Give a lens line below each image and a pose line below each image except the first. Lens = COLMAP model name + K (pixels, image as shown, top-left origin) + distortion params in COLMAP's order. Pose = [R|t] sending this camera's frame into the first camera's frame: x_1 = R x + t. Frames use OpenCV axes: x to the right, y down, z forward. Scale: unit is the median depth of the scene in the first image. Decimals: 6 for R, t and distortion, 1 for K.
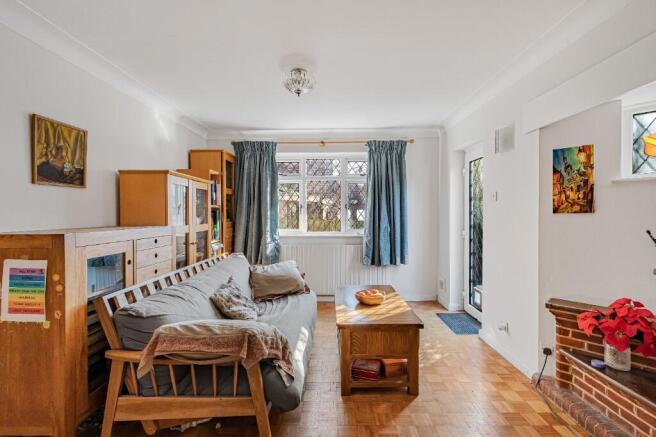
lens RADIAL K [[300.0, 0, 322.3], [0, 300.0, 217.2], [0, 0, 1]] dist [0.002649, 0.000472]
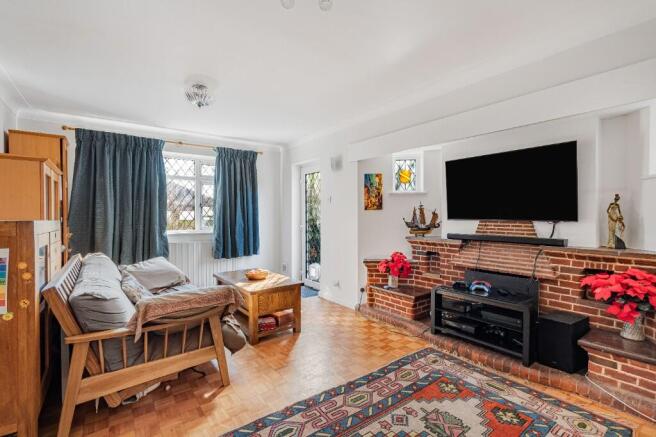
lens RADIAL K [[300.0, 0, 323.5], [0, 300.0, 220.3], [0, 0, 1]] dist [0.002649, 0.000472]
pose [[0.797388, -0.007807, 0.603417, -0.448856], [0.009695, 0.999953, 0.000127, 0.040458], [-0.603389, 0.005749, 0.797426, -0.235239]]
